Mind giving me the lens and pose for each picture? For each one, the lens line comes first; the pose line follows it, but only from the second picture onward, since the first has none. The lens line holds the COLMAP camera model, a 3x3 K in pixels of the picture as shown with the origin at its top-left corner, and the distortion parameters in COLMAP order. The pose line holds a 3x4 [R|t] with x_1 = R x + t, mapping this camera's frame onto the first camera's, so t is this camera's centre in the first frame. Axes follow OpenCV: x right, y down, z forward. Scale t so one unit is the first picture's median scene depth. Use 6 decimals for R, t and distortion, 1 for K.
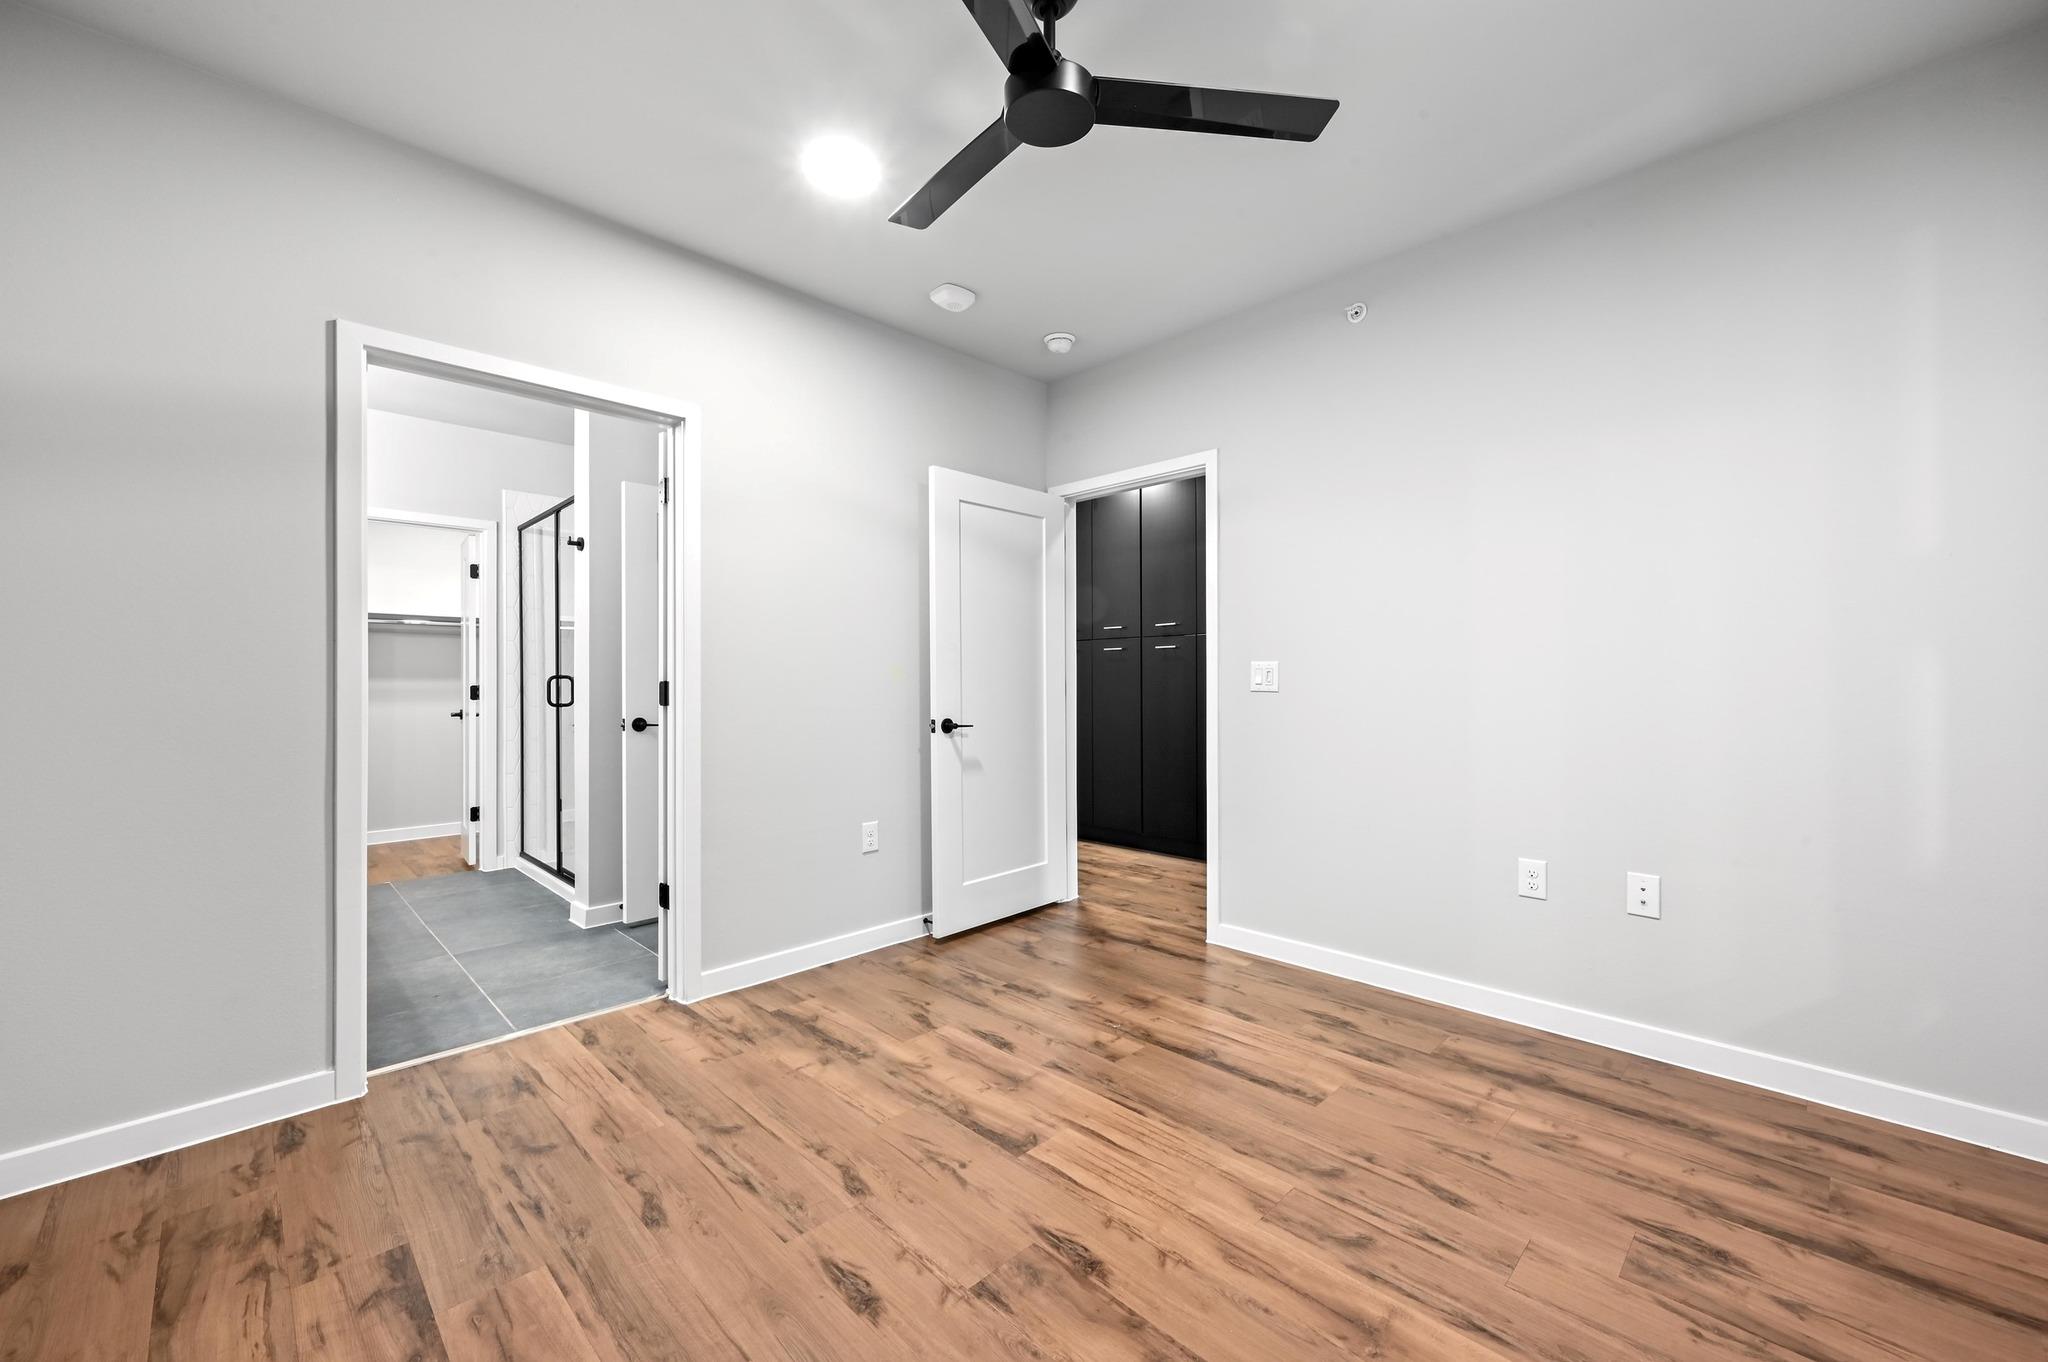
lens RADIAL K [[810.4, 0, 1033.5], [0, 810.4, 682.7], [0, 0, 1]] dist [-0.003916, 0.001160]
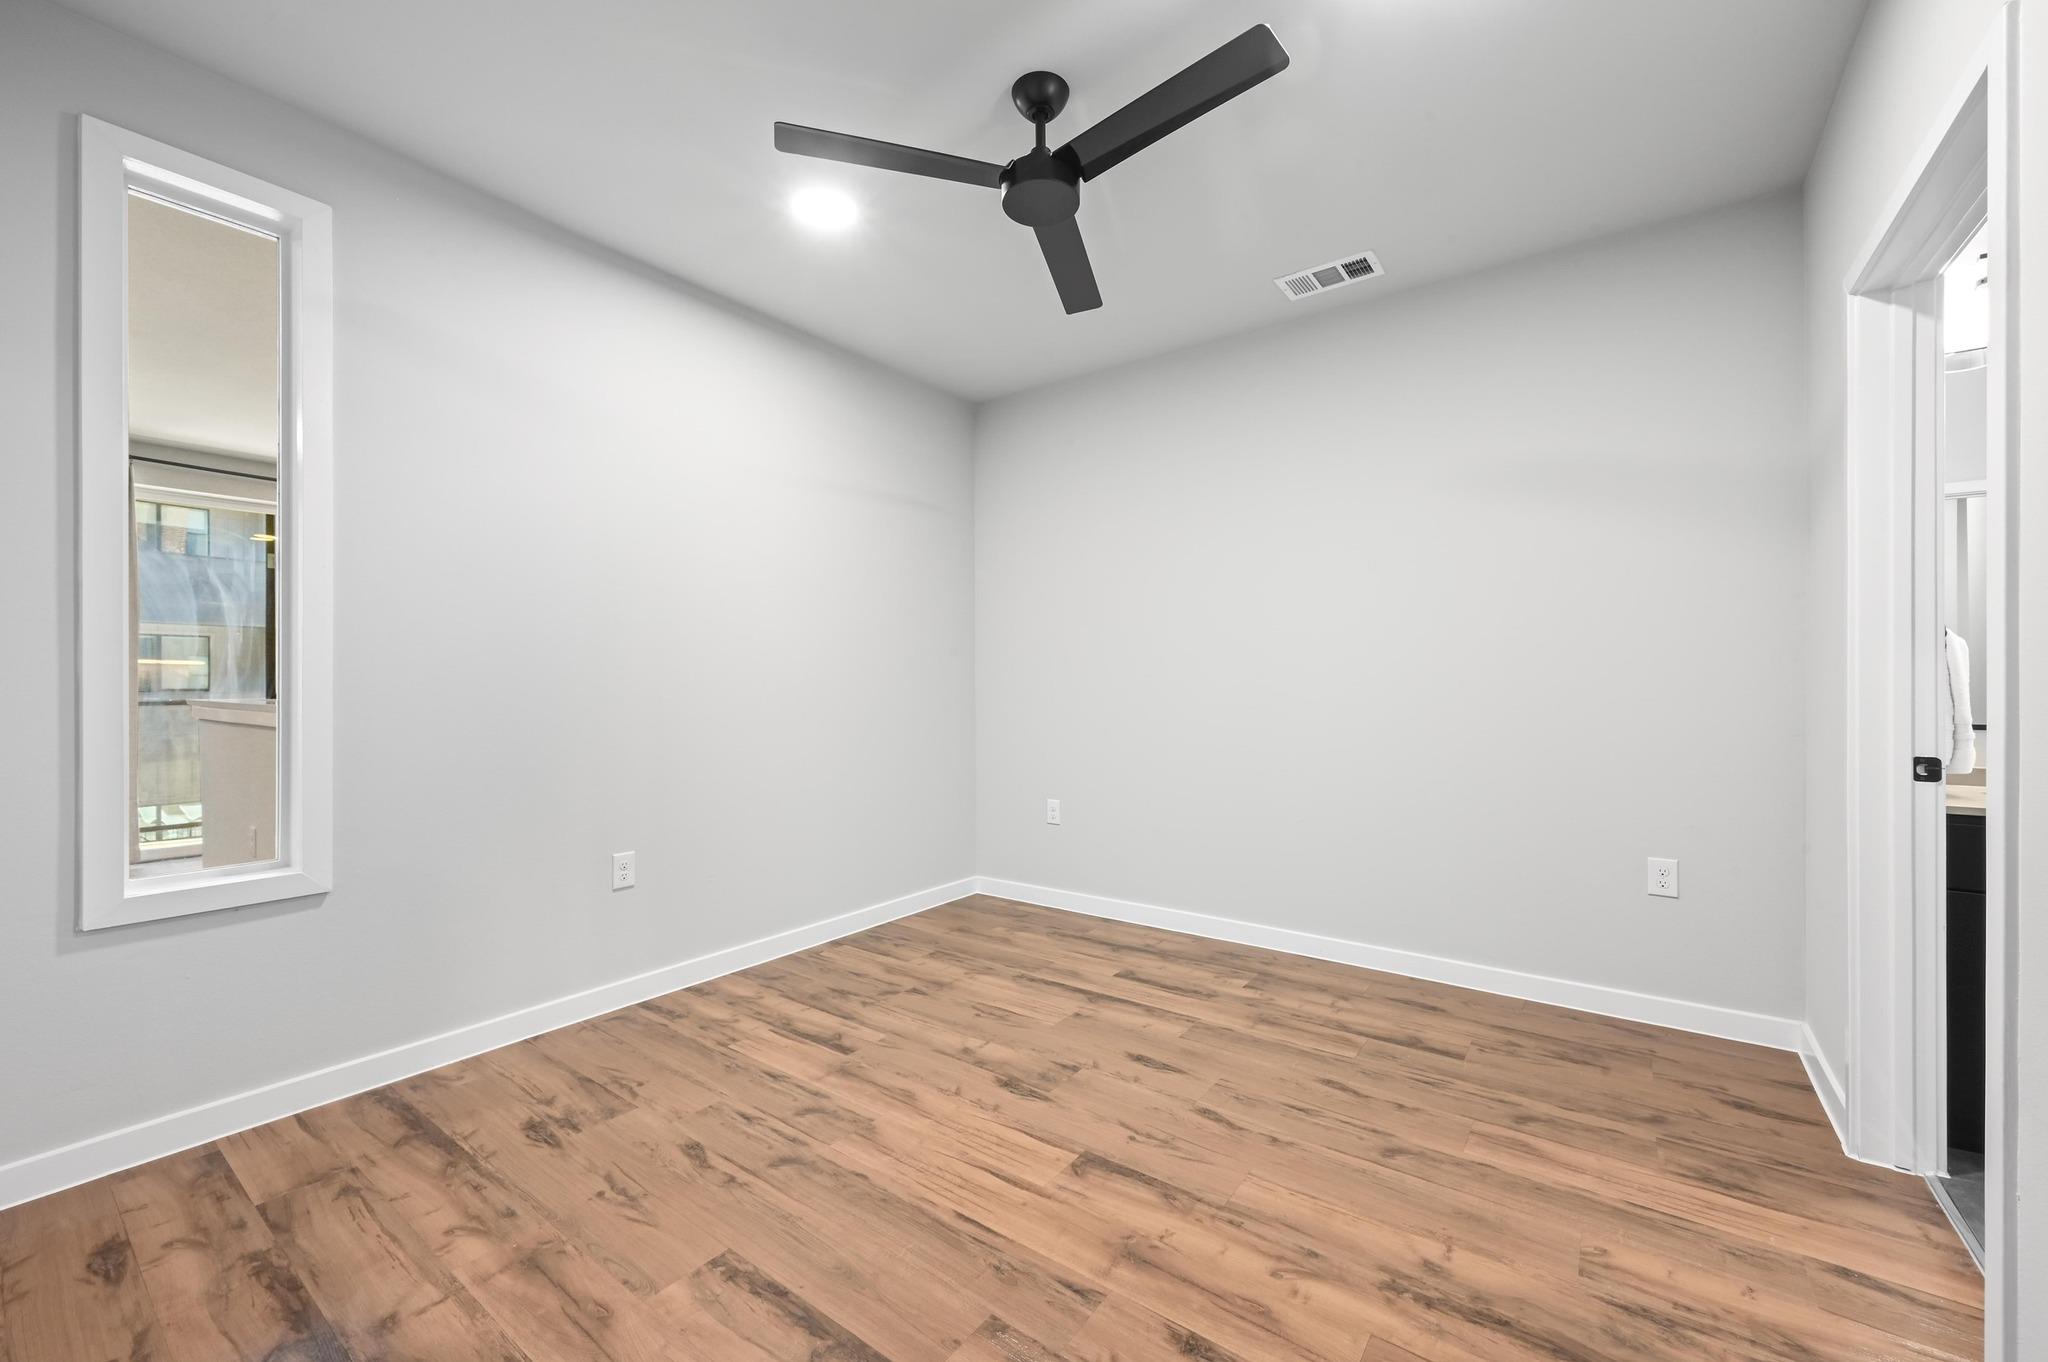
lens RADIAL K [[810.4, 0, 1023.9], [0, 810.4, 682.6], [0, 0, 1]] dist [-0.003916, 0.001160]
pose [[-0.990030, 0.006086, -0.140726, 0.187414], [0.006172, 0.999981, -0.000173, -0.007201], [0.140723, -0.001040, -0.990049, 1.893403]]
